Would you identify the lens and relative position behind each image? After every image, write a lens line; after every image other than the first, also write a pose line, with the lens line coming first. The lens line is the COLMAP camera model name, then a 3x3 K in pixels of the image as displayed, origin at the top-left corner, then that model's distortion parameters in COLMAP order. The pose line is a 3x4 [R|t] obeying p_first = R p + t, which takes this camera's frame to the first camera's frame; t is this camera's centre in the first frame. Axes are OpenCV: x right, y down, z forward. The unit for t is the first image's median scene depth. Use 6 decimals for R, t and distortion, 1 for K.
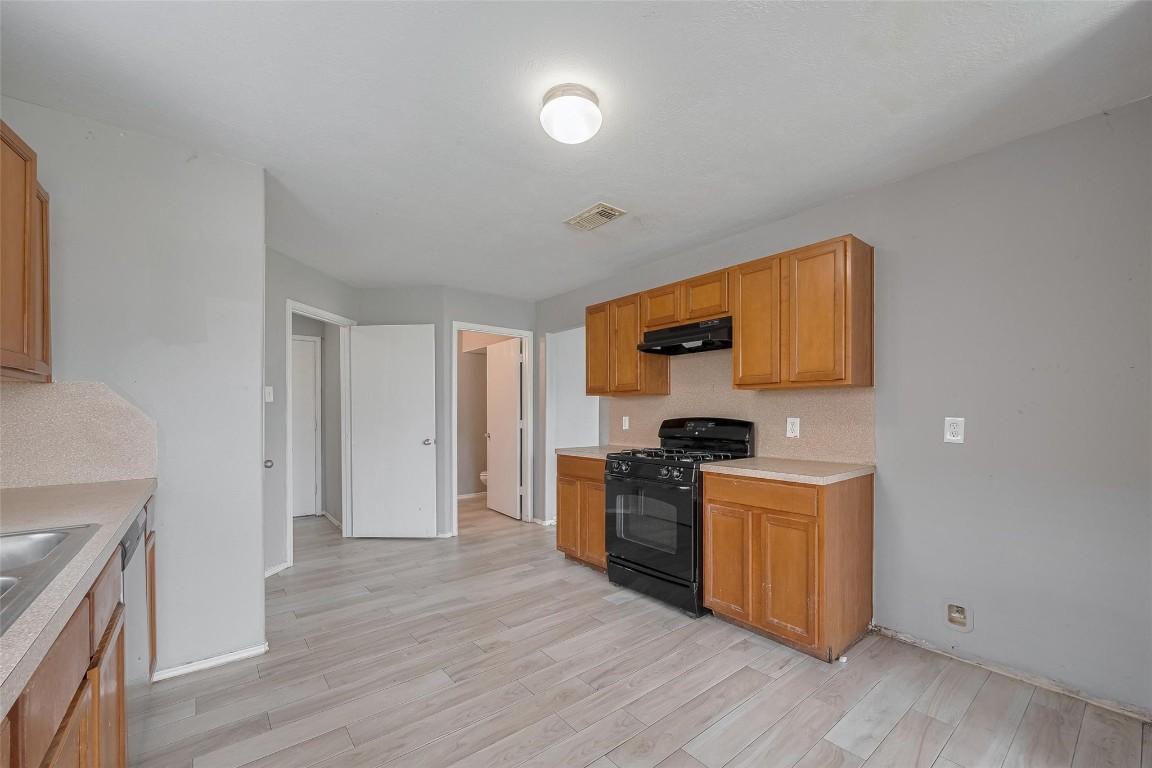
lens RADIAL K [[465.5, 0, 595.3], [0, 465.5, 414.0], [0, 0, 1]] dist [-0.001060, -0.000045]
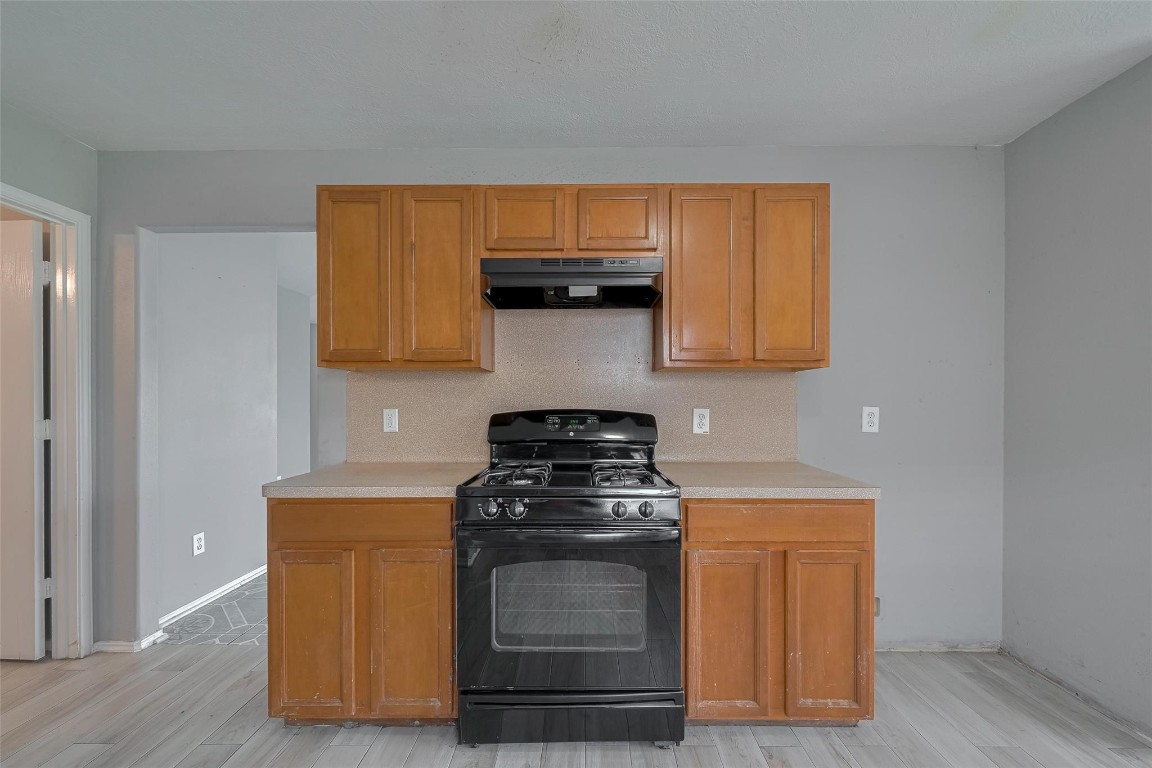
lens RADIAL K [[465.5, 0, 588.1], [0, 465.5, 404.3], [0, 0, 1]] dist [-0.001060, -0.000045]
pose [[0.652223, -0.003710, 0.758018, -0.258508], [0.001659, 0.999993, 0.003466, -0.001792], [-0.758025, -0.001003, 0.652225, 0.585201]]
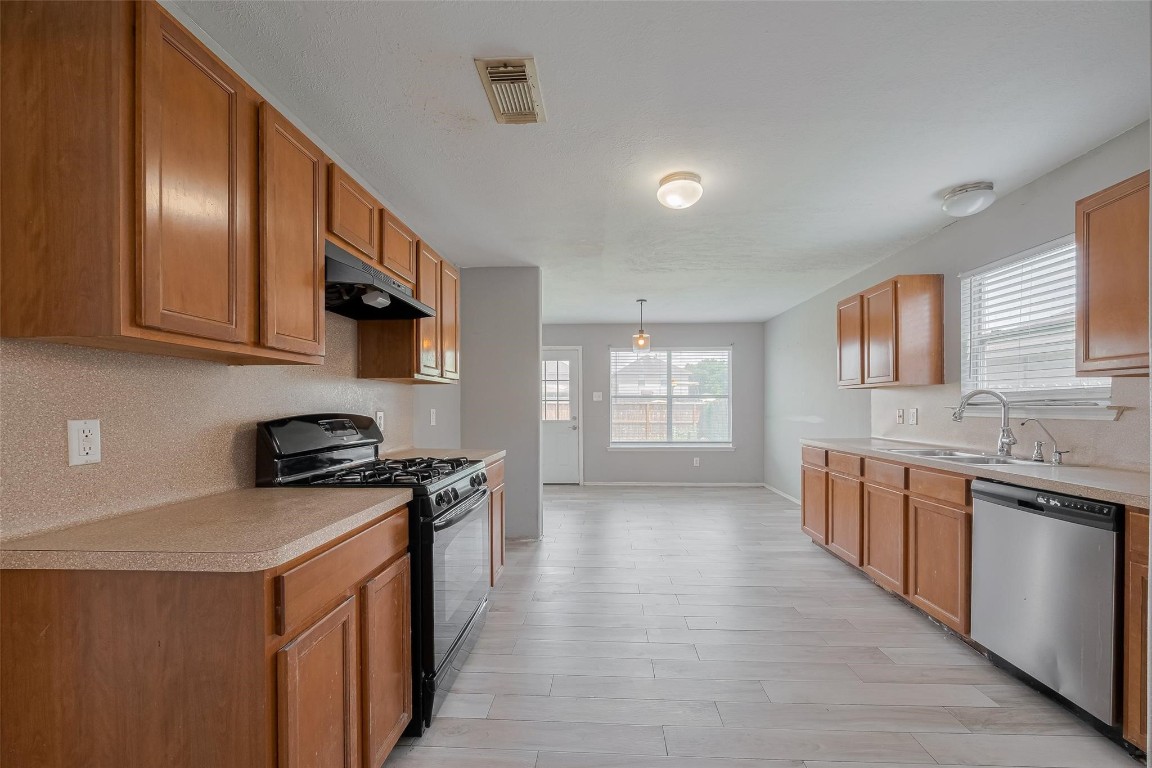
lens RADIAL K [[465.5, 0, 578.0], [0, 465.5, 408.2], [0, 0, 1]] dist [-0.001060, -0.000045]
pose [[-0.726114, -0.001511, 0.687572, -0.456261], [0.005111, 0.999958, 0.007595, -0.002753], [-0.687555, 0.009030, -0.726076, 1.279034]]
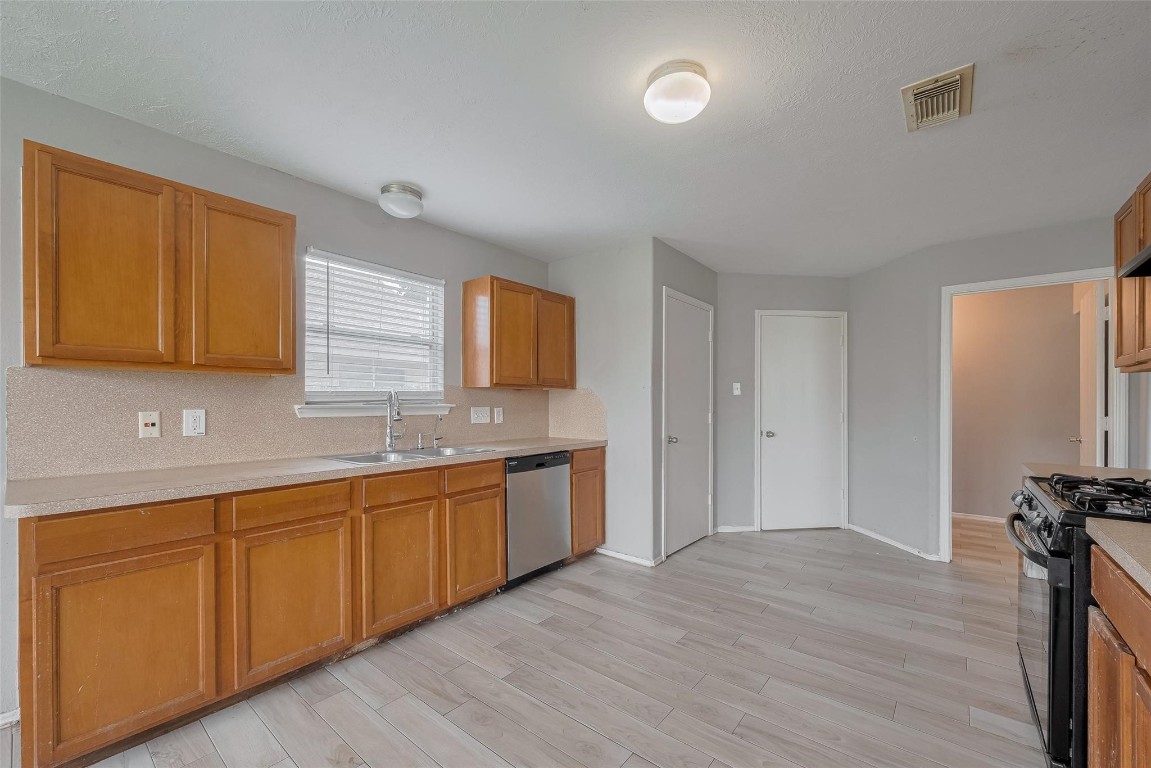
lens RADIAL K [[465.1, 0, 575.3], [0, 465.1, 402.9], [0, 0, 1]] dist [-0.001060, -0.000045]
pose [[0.184812, 0.000752, -0.982774, 0.491535], [-0.003991, 0.999992, 0.000014, -0.001831], [0.982766, 0.003919, 0.184813, 0.355141]]
